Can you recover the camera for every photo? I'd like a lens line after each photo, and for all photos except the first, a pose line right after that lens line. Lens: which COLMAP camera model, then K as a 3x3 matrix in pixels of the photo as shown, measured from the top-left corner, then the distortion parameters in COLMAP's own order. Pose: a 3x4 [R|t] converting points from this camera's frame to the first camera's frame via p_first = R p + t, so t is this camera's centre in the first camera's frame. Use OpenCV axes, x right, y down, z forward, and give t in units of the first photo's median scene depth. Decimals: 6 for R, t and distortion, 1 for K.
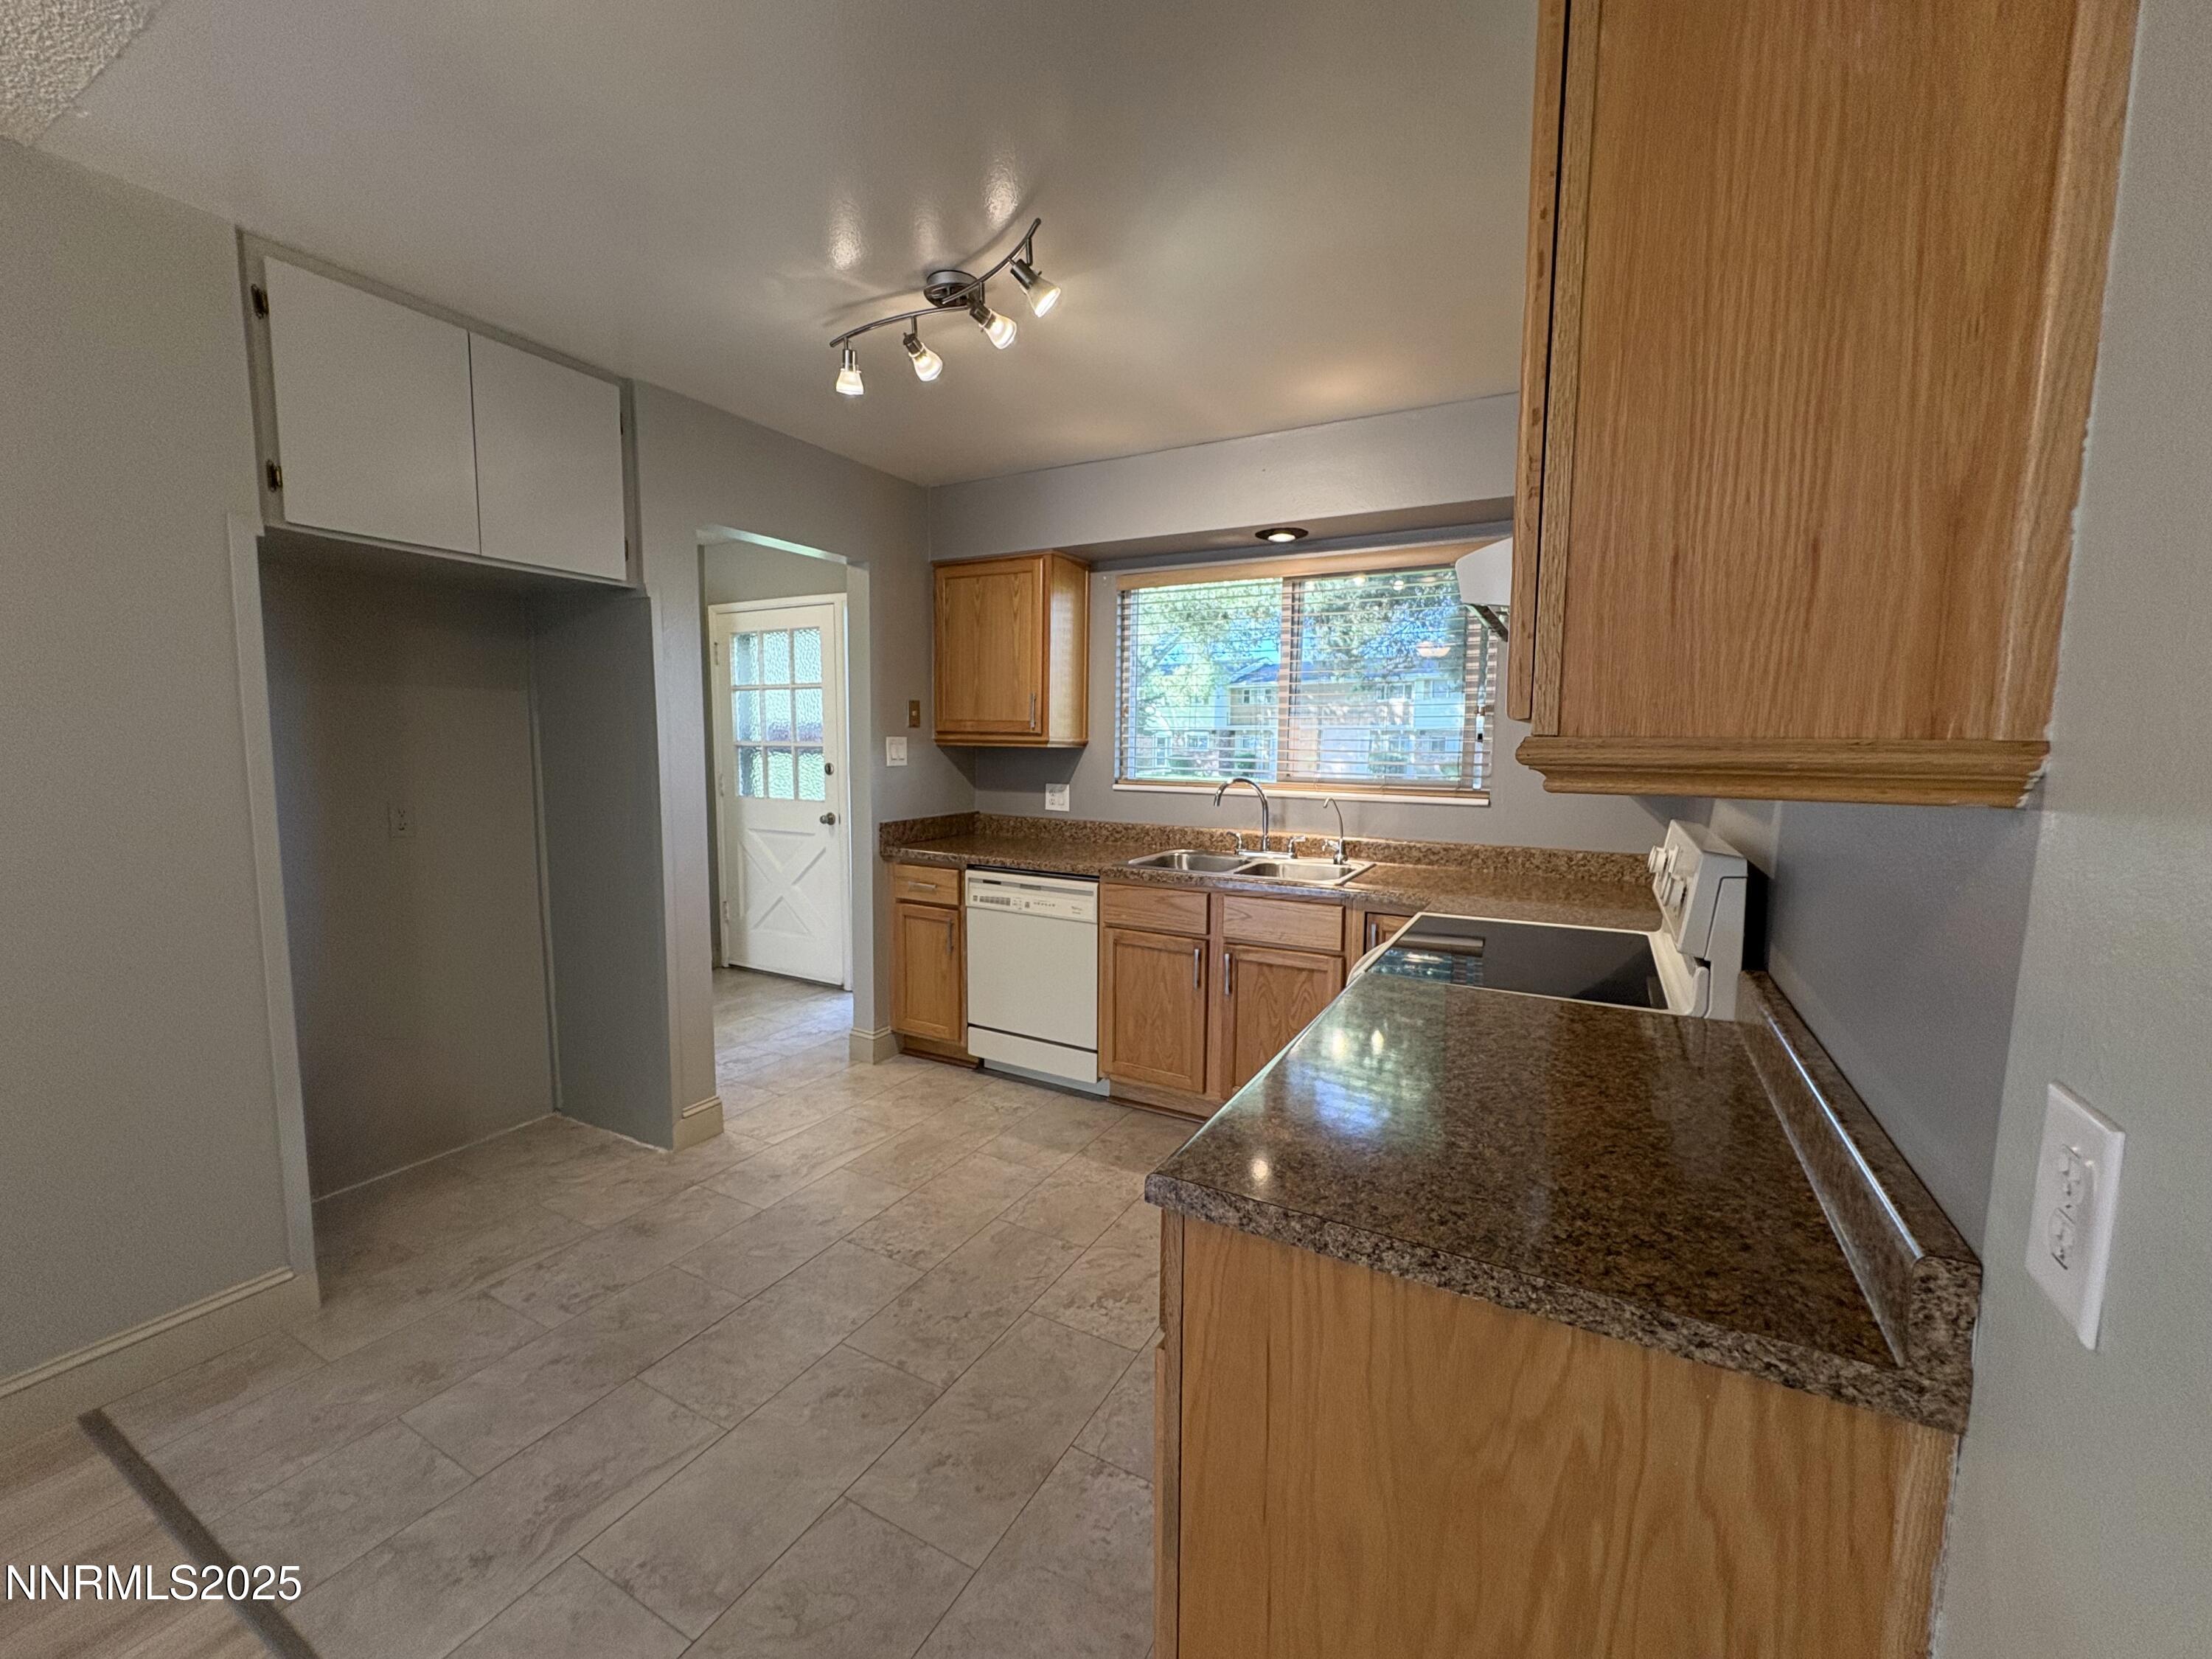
lens RADIAL K [[886.1, 0, 1112.4], [0, 886.1, 827.3], [0, 0, 1]] dist [0.003418, 0.000104]
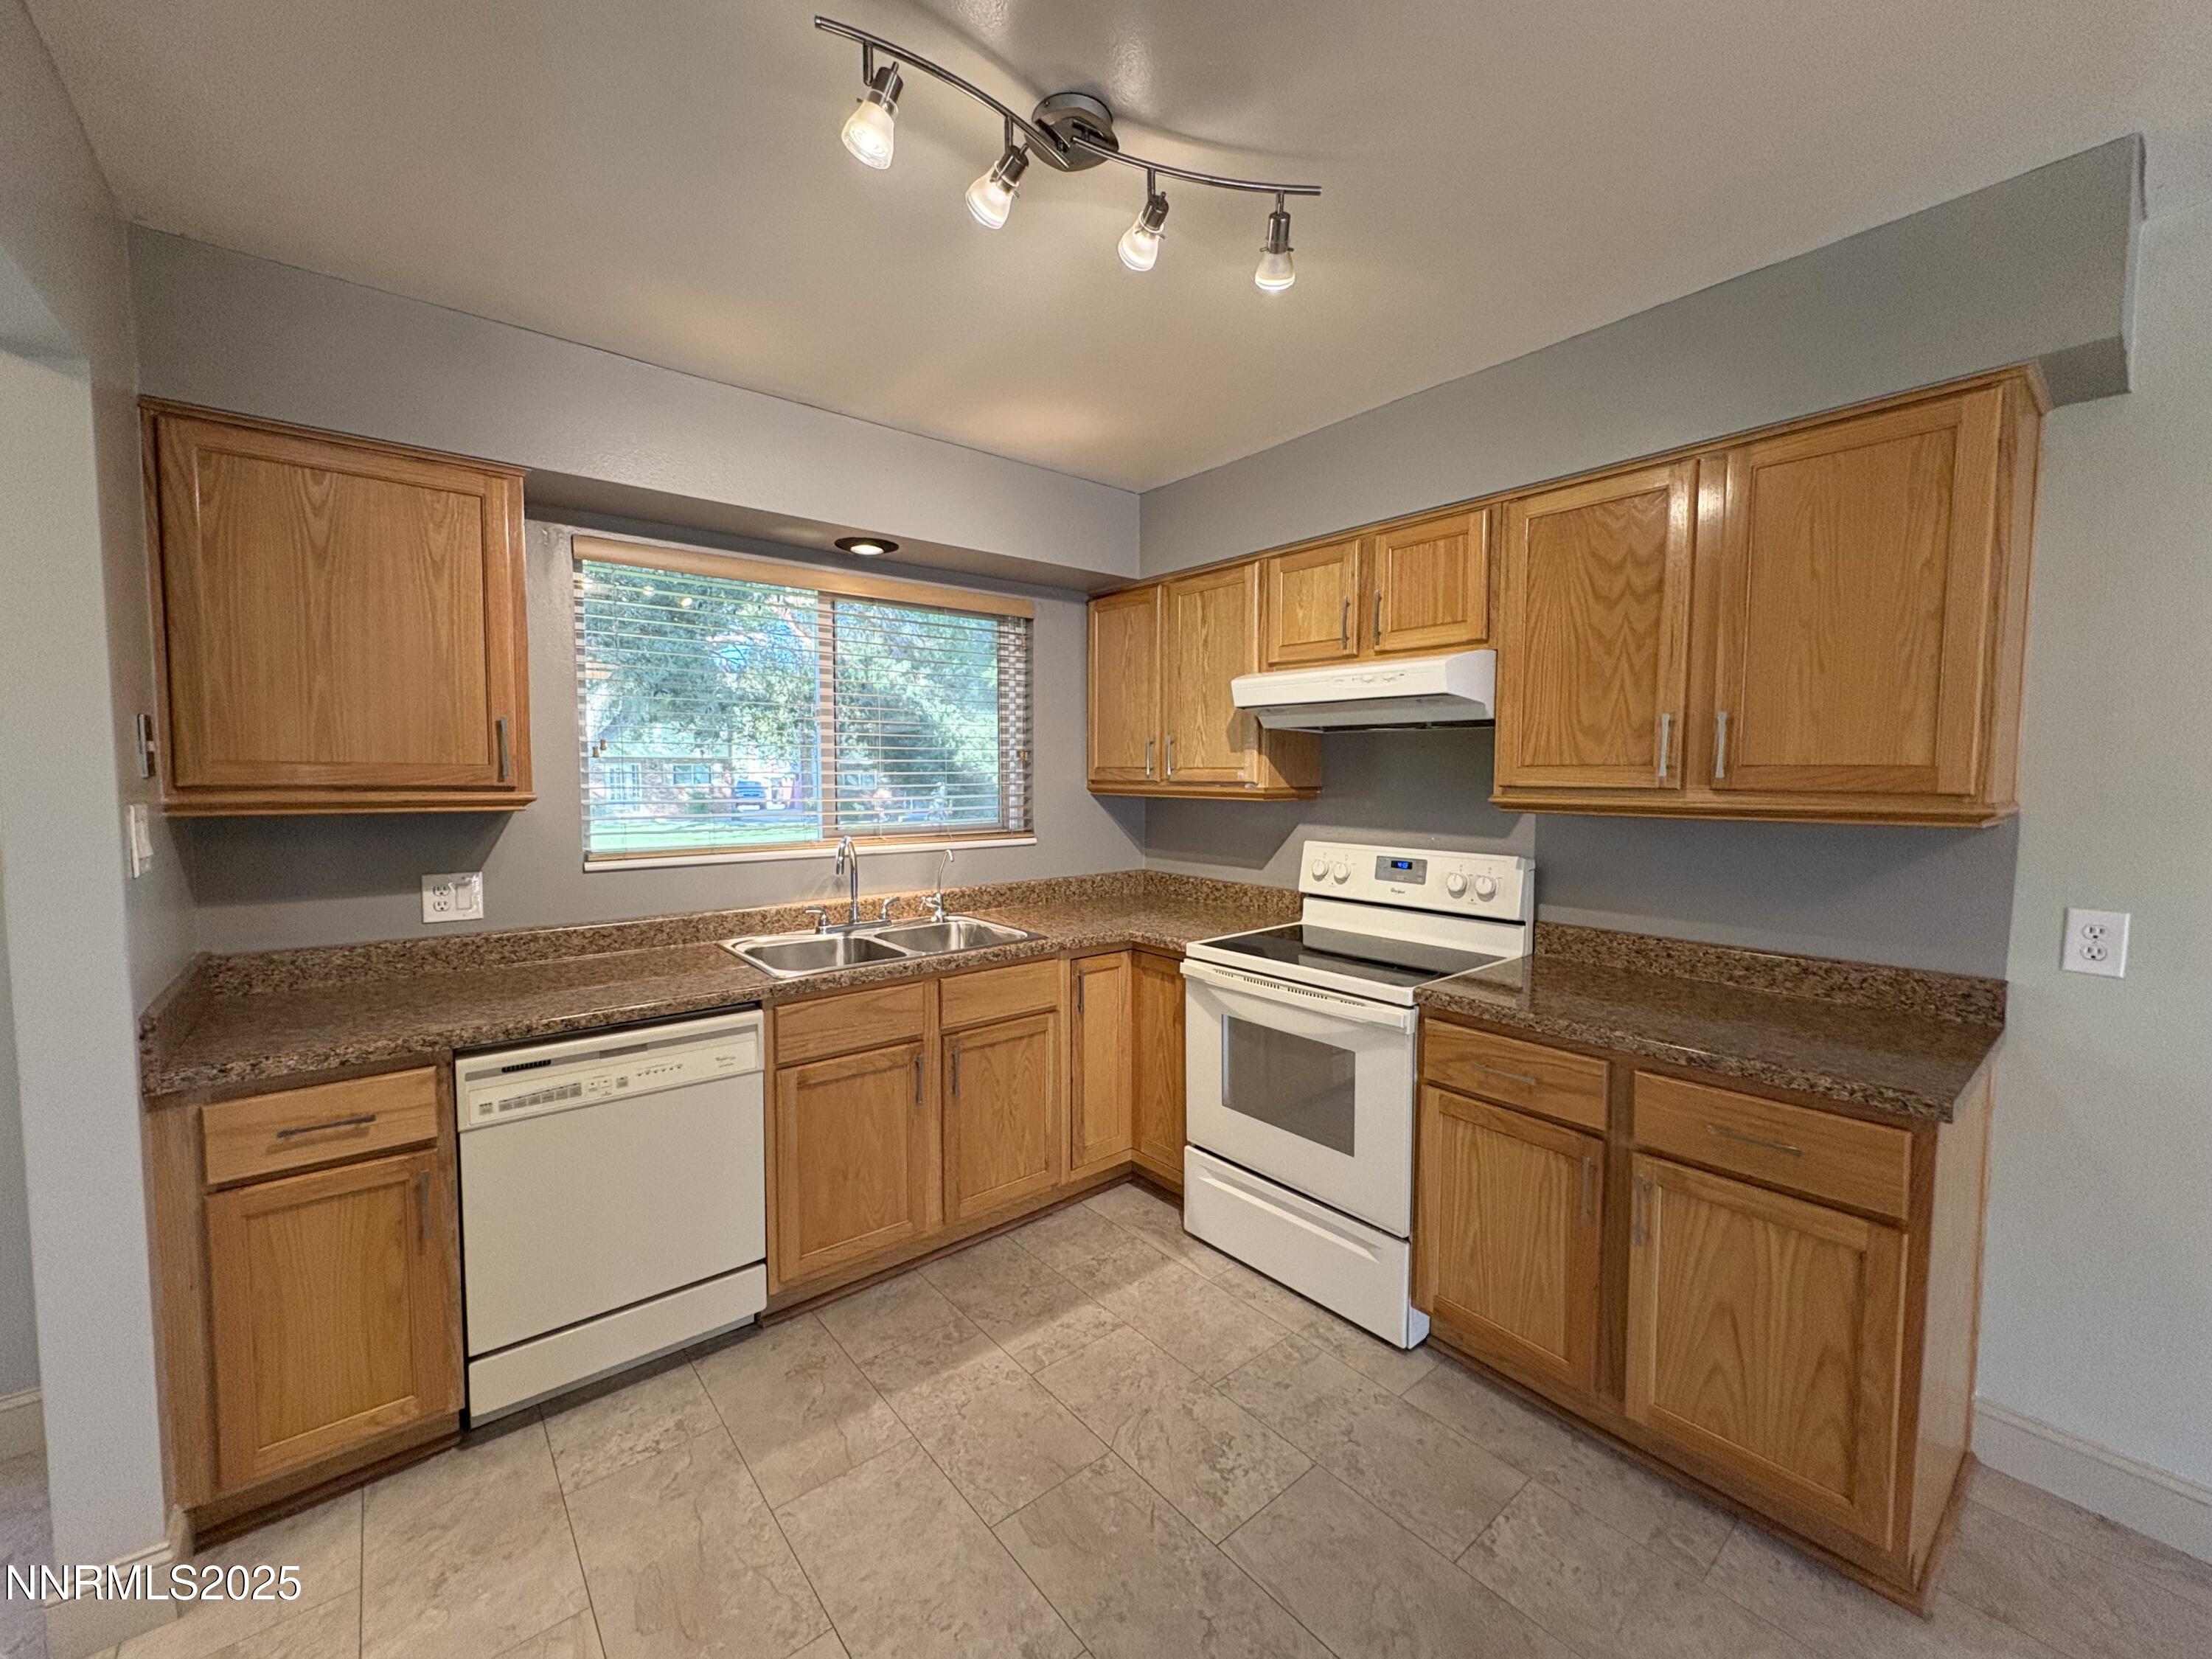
lens RADIAL K [[886.1, 0, 1099.3], [0, 886.1, 831.3], [0, 0, 1]] dist [0.003418, 0.000104]
pose [[0.368367, -0.073832, 0.926744, -0.539706], [0.093496, 0.994730, 0.042085, -0.076131], [-0.924967, 0.071144, 0.373329, 0.509167]]
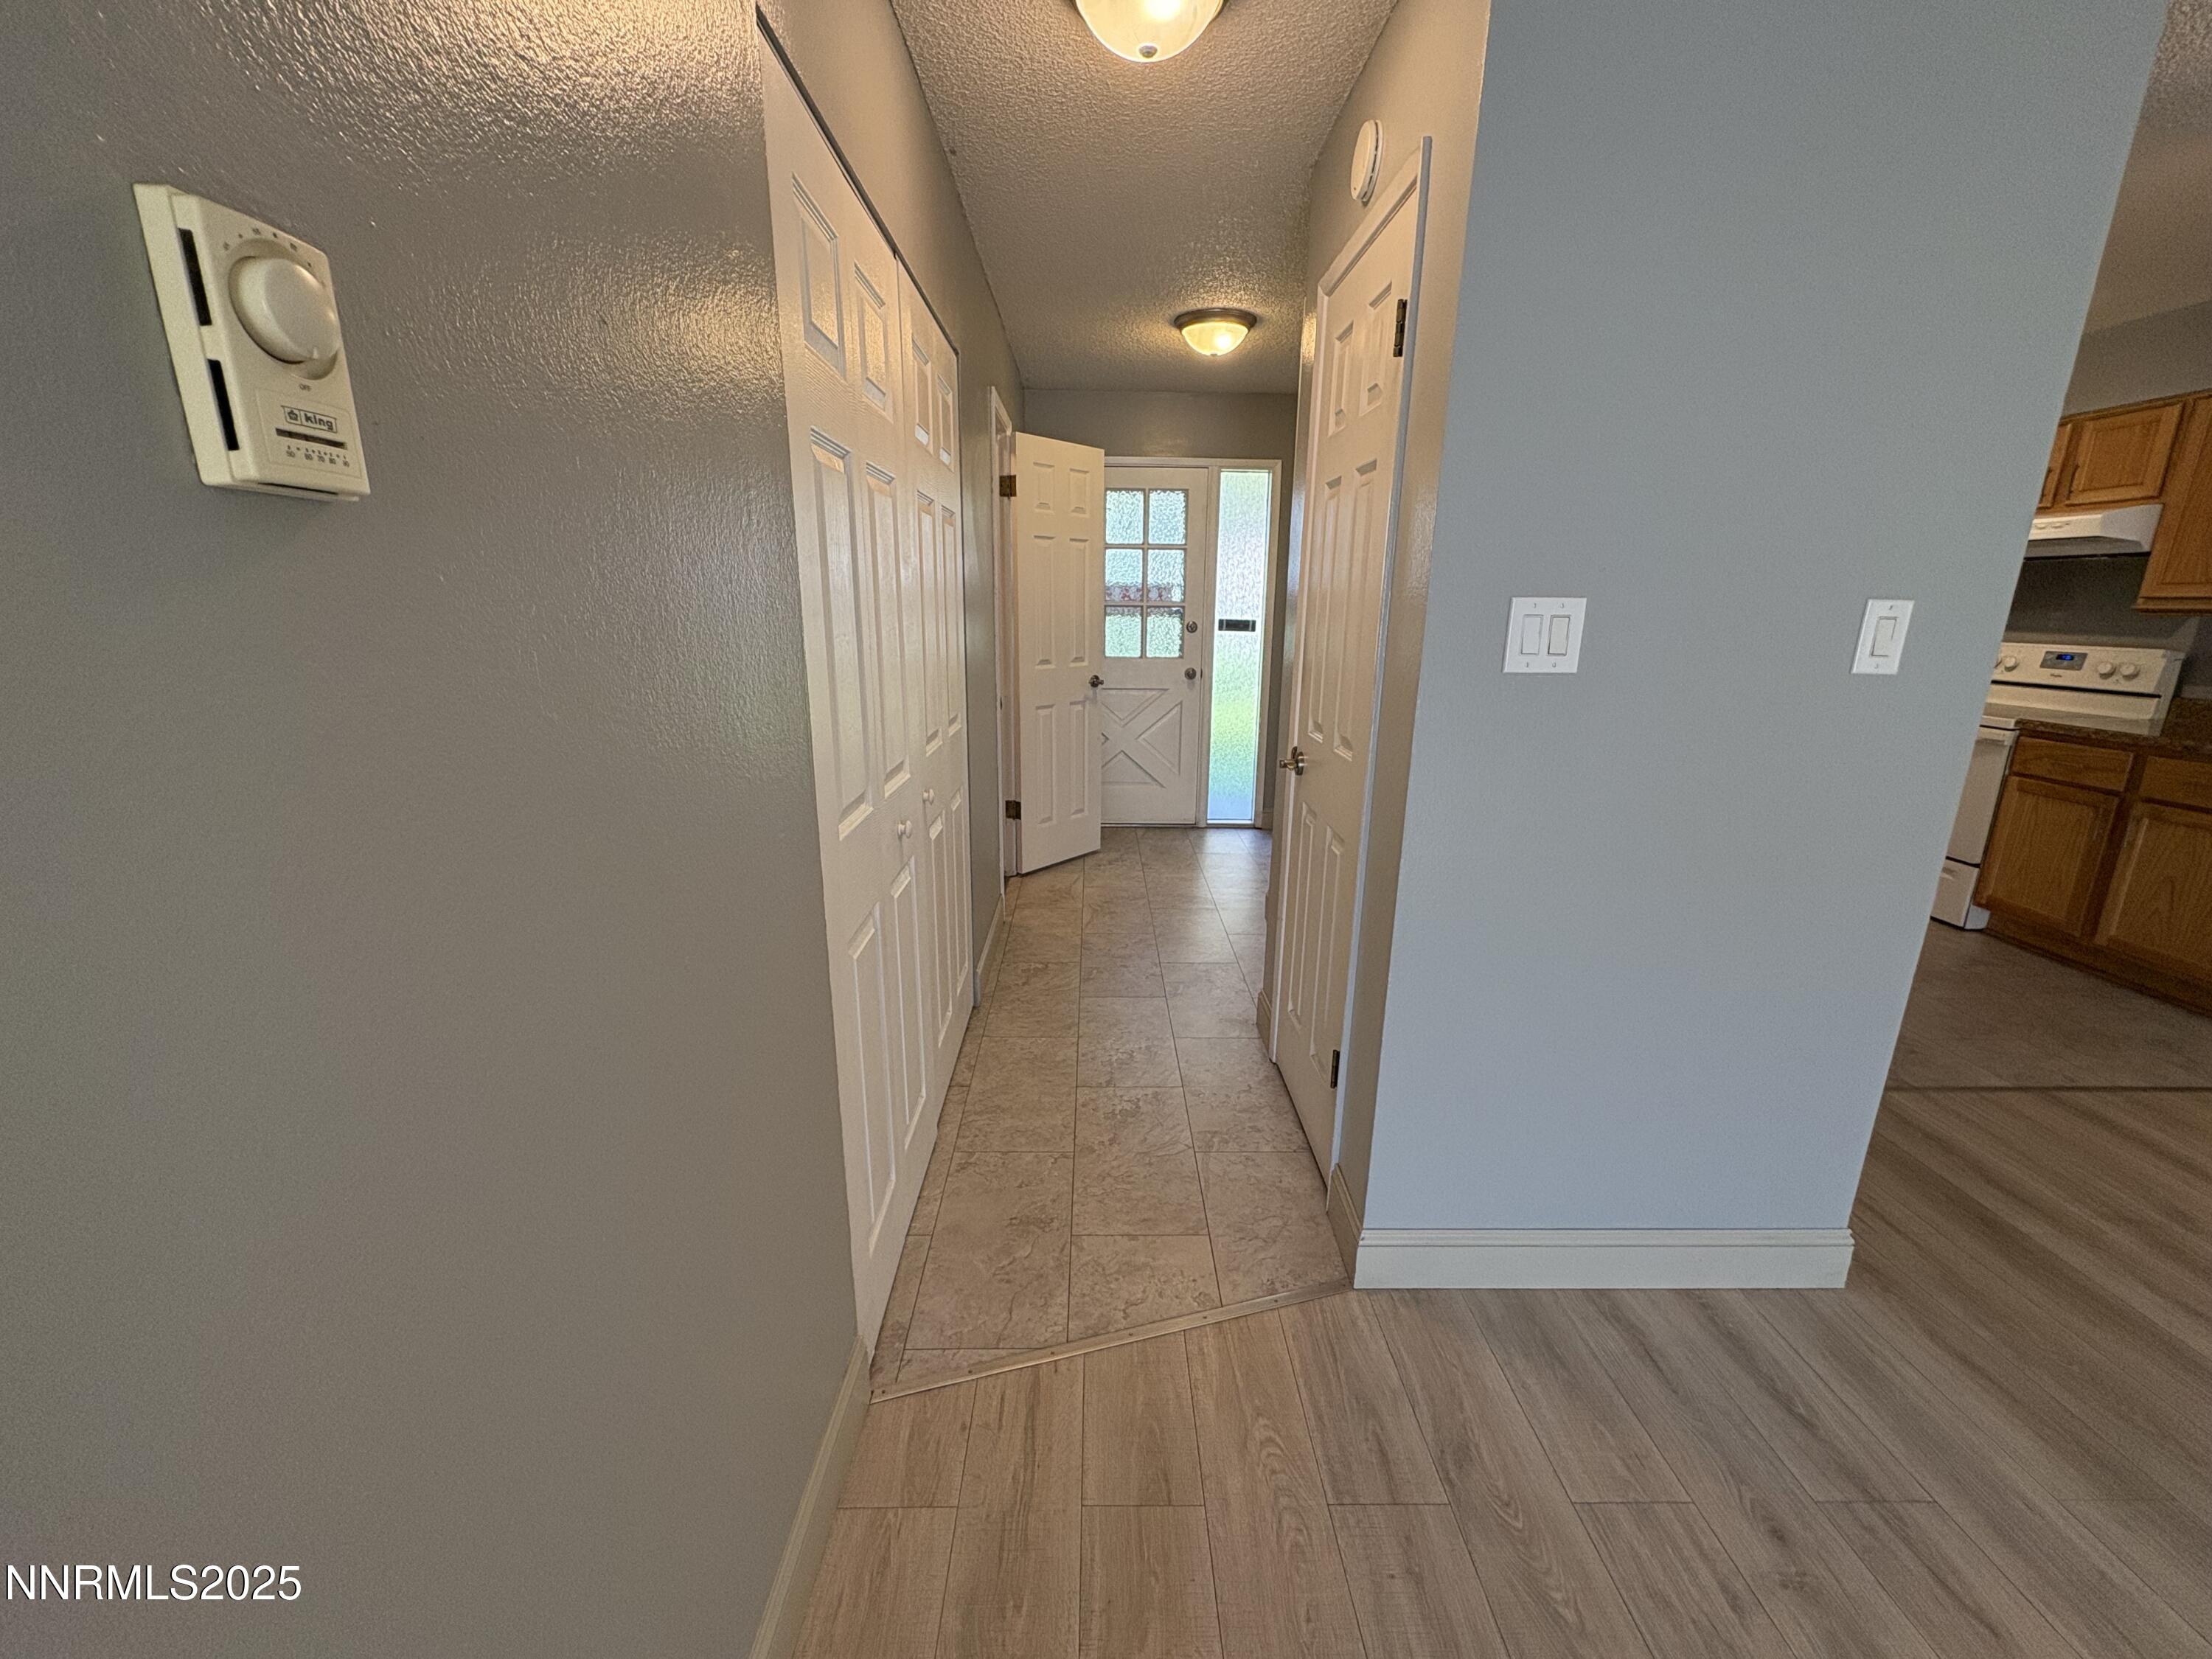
lens RADIAL K [[886.1, 0, 1102.6], [0, 886.1, 830.5], [0, 0, 1]] dist [0.003418, 0.000104]
pose [[0.864701, -0.126739, 0.486035, -1.426393], [0.046964, 0.983804, 0.172984, -0.020295], [-0.500087, -0.126753, 0.856648, 0.140681]]
